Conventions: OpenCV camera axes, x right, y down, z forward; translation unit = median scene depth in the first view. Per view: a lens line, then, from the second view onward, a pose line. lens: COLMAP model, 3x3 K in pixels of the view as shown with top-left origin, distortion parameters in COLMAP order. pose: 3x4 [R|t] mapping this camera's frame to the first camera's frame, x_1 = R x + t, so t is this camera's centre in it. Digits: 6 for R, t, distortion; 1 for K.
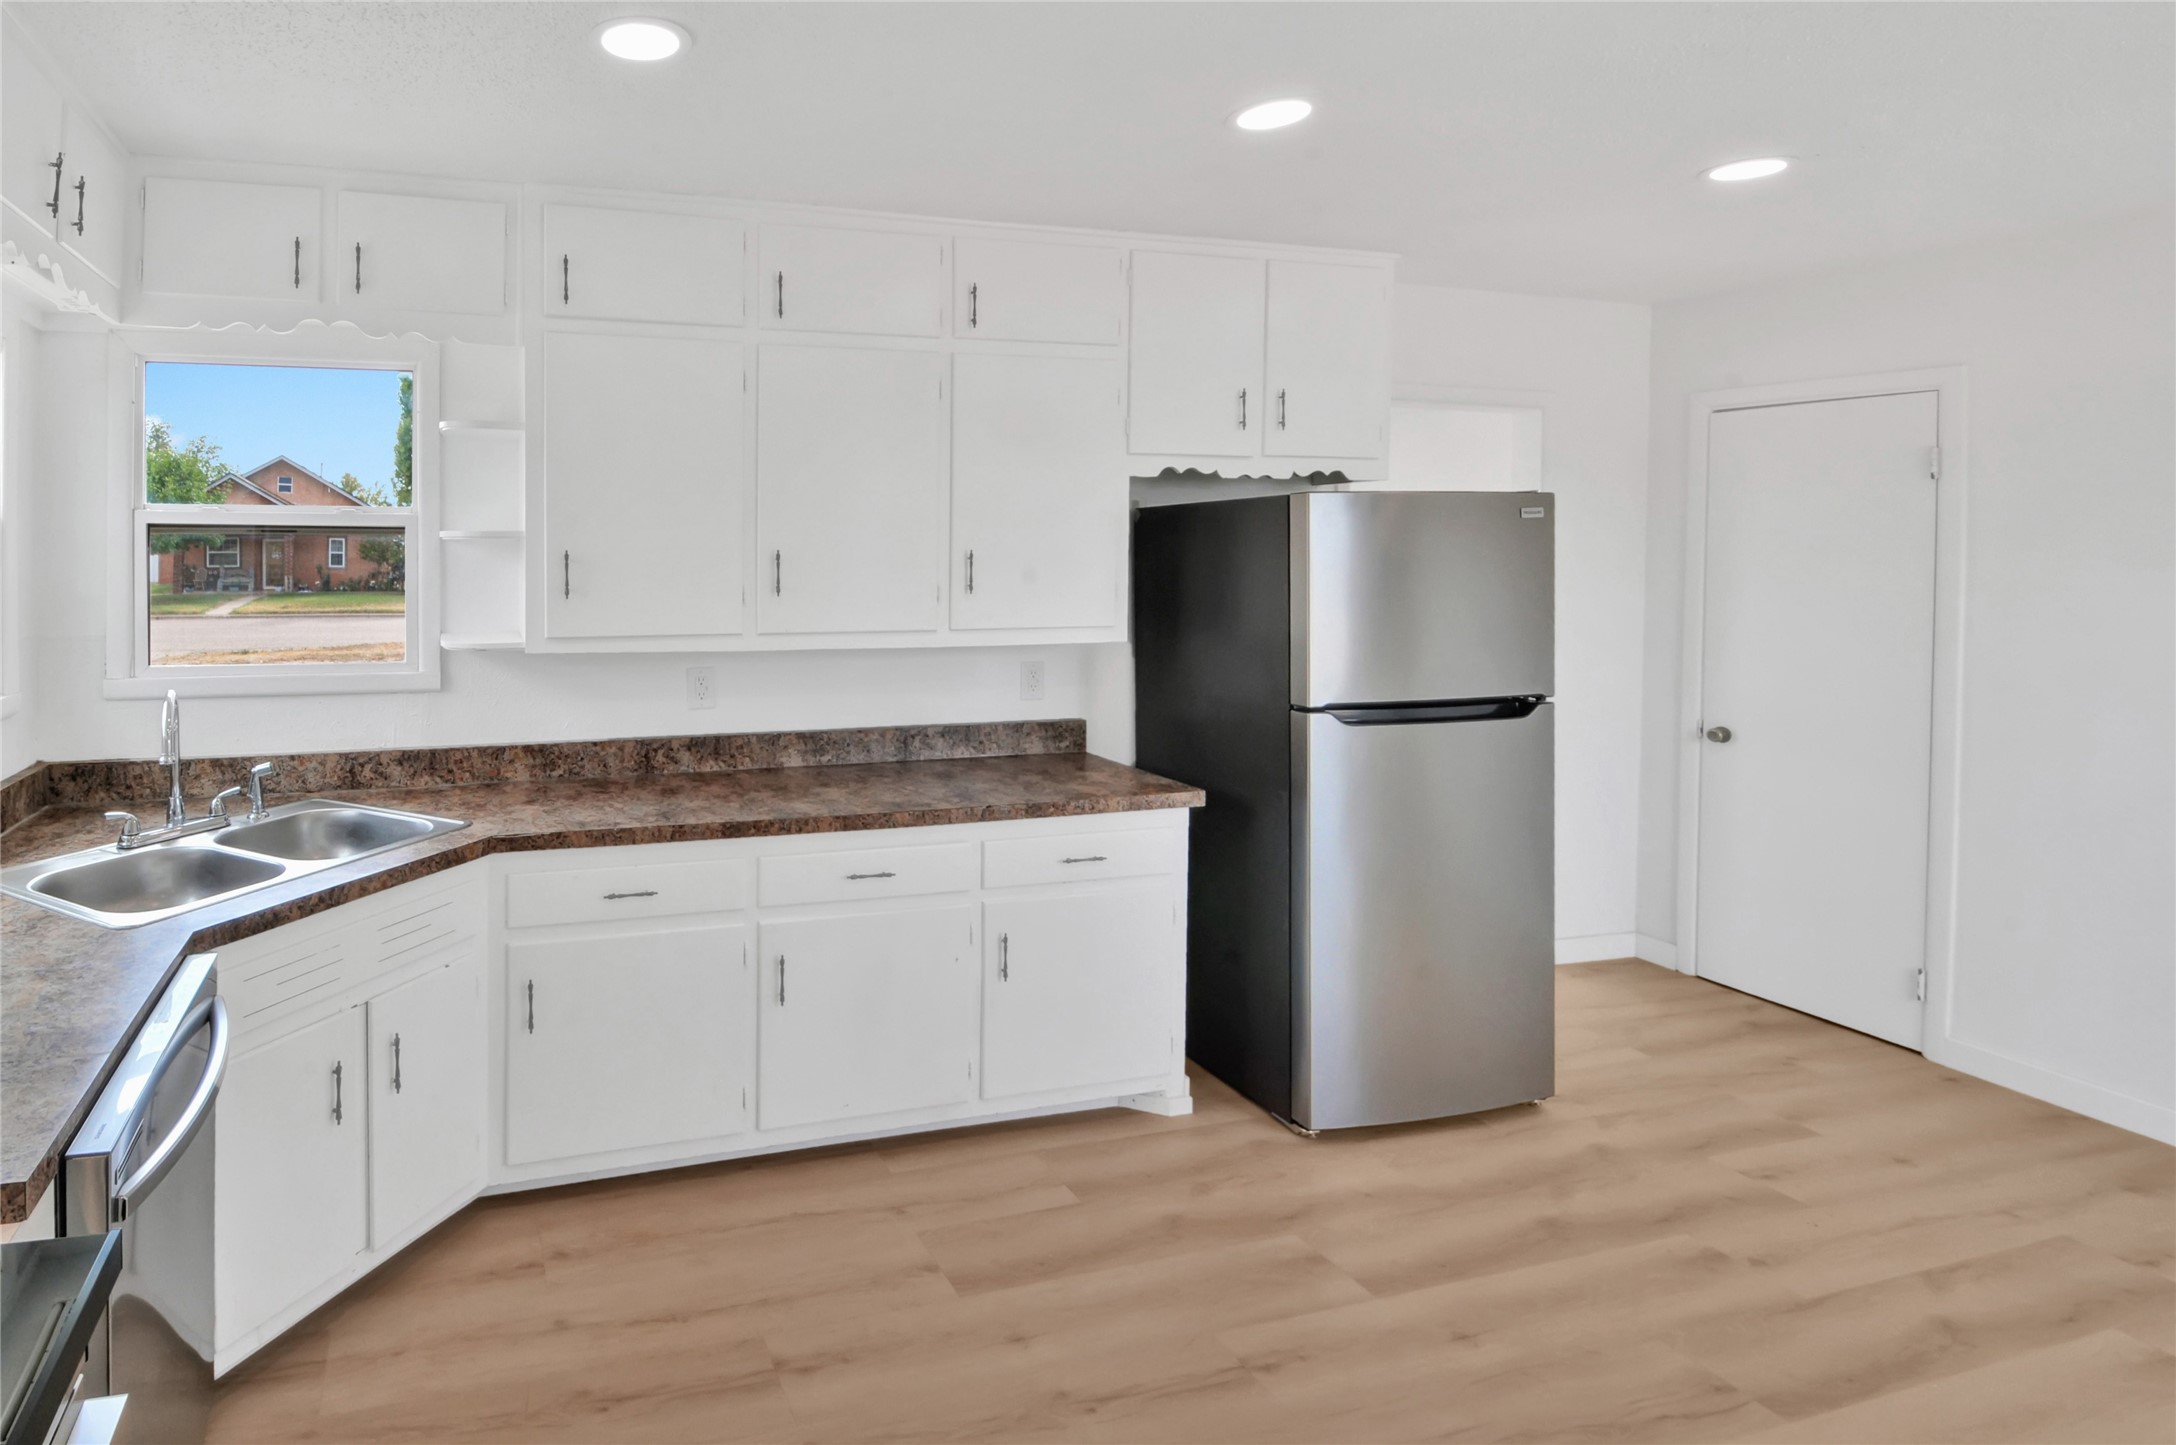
lens RADIAL K [[980.4, 0, 1074.8], [0, 980.4, 572.2], [0, 0, 1]] dist [0.009518, -0.000988]
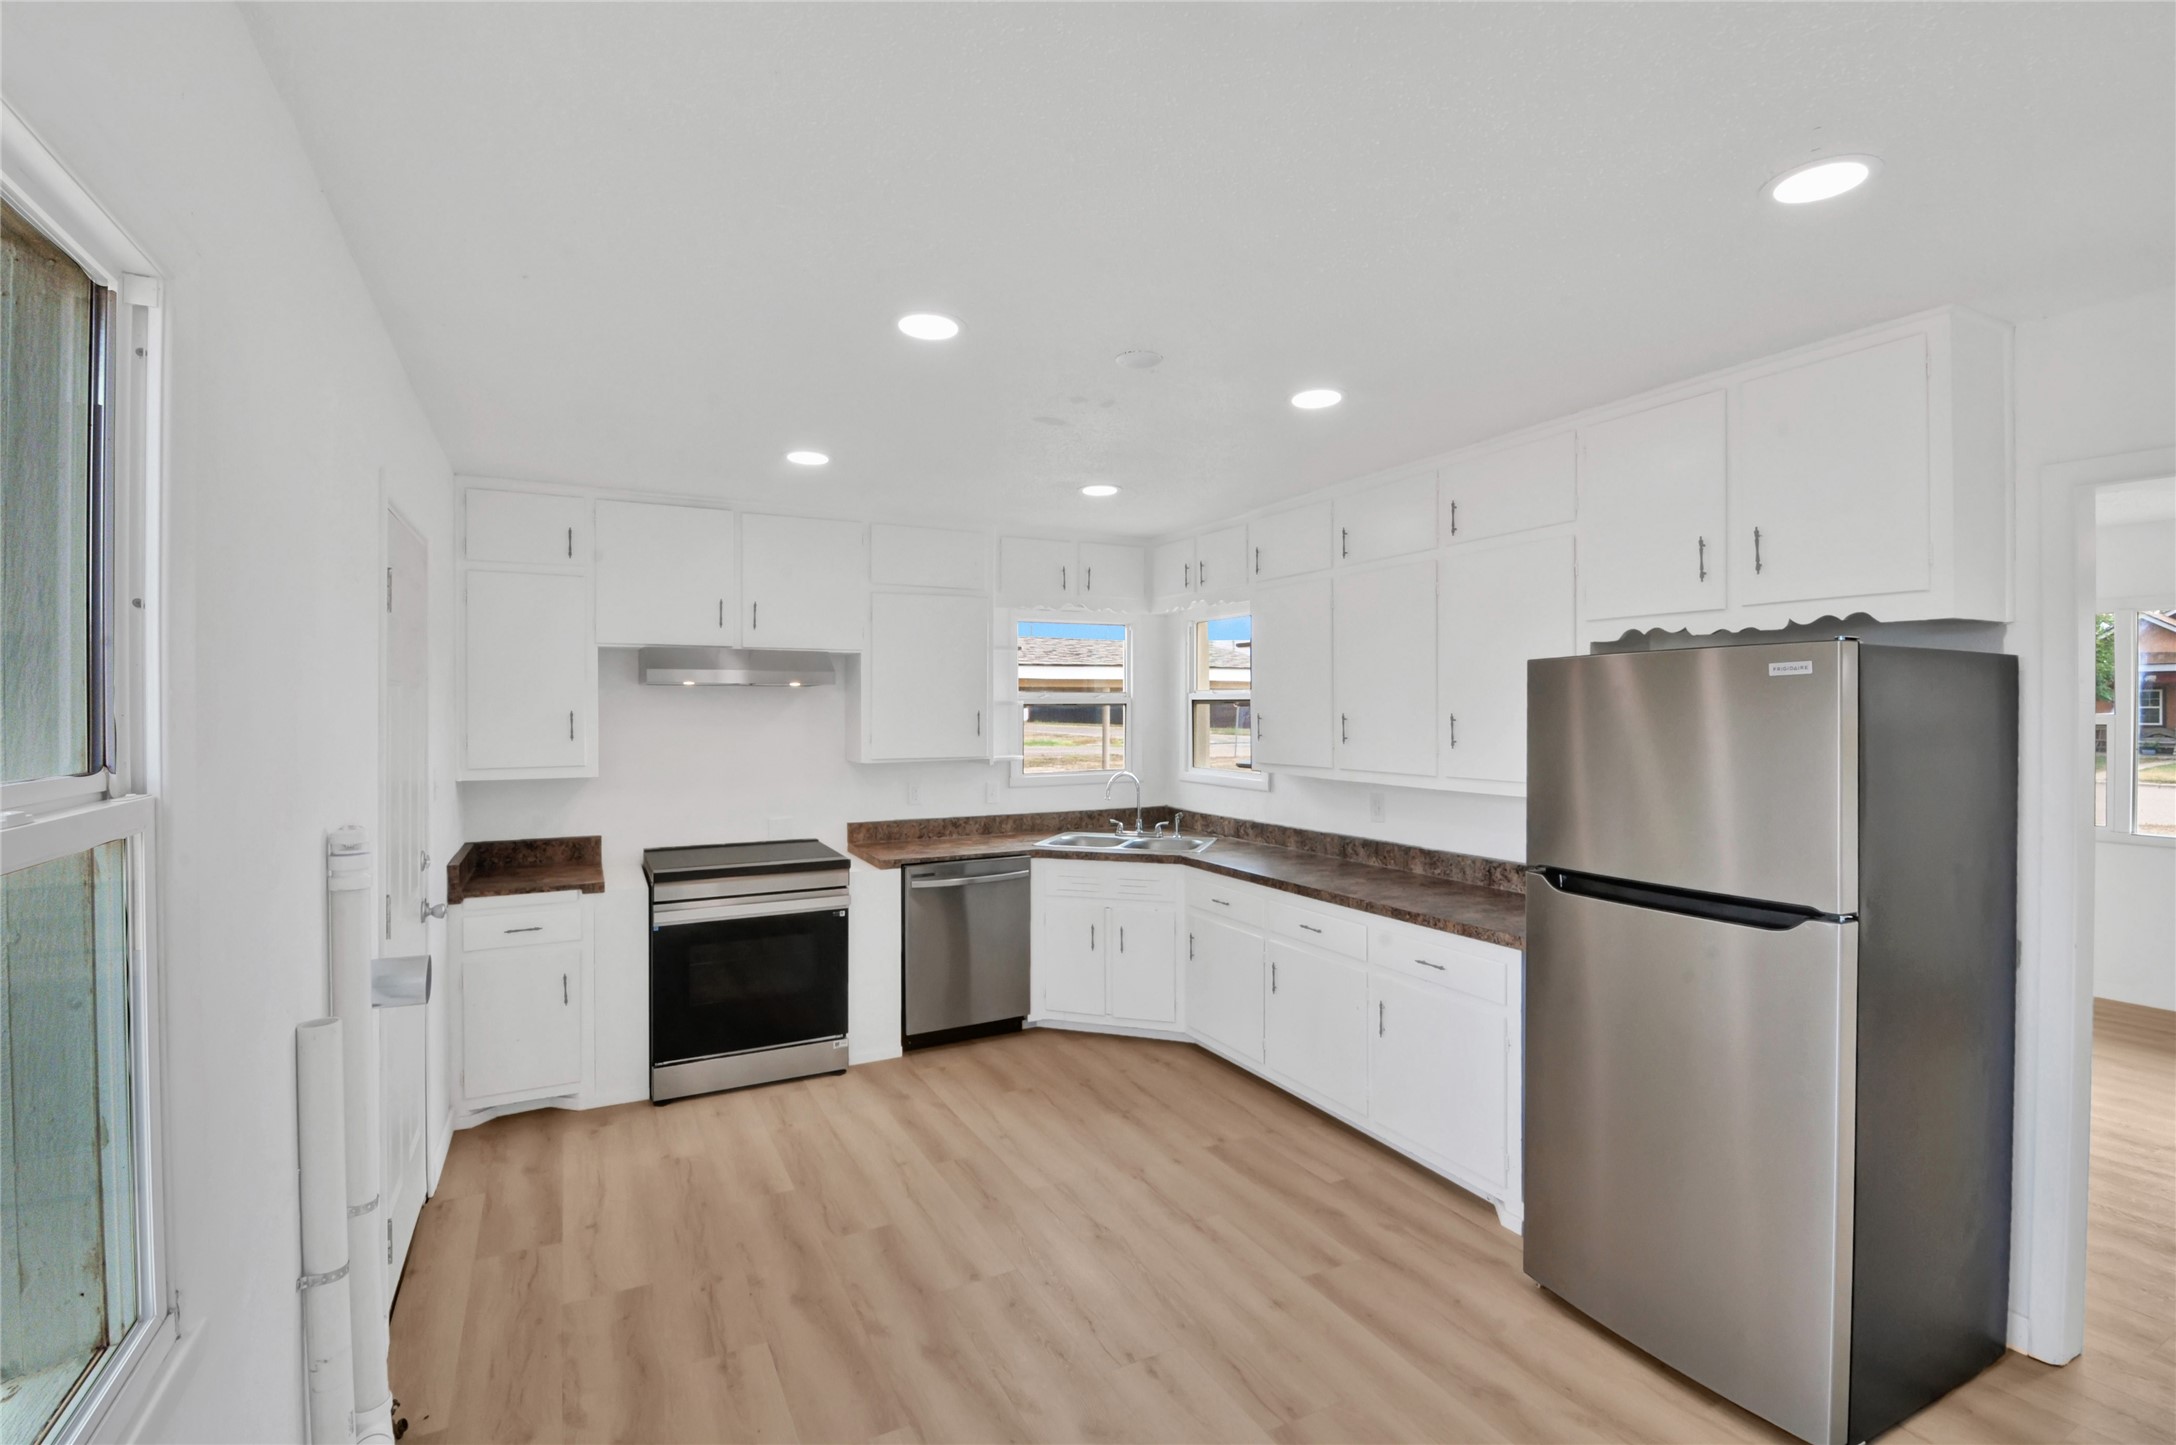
lens RADIAL K [[980.4, 0, 1083.2], [0, 980.4, 715.4], [0, 0, 1]] dist [0.009518, -0.000988]
pose [[0.231295, 0.005232, -0.972870, 1.028071], [-0.020345, 0.999793, 0.000540, -0.011538], [0.972671, 0.019668, 0.231353, 0.264215]]
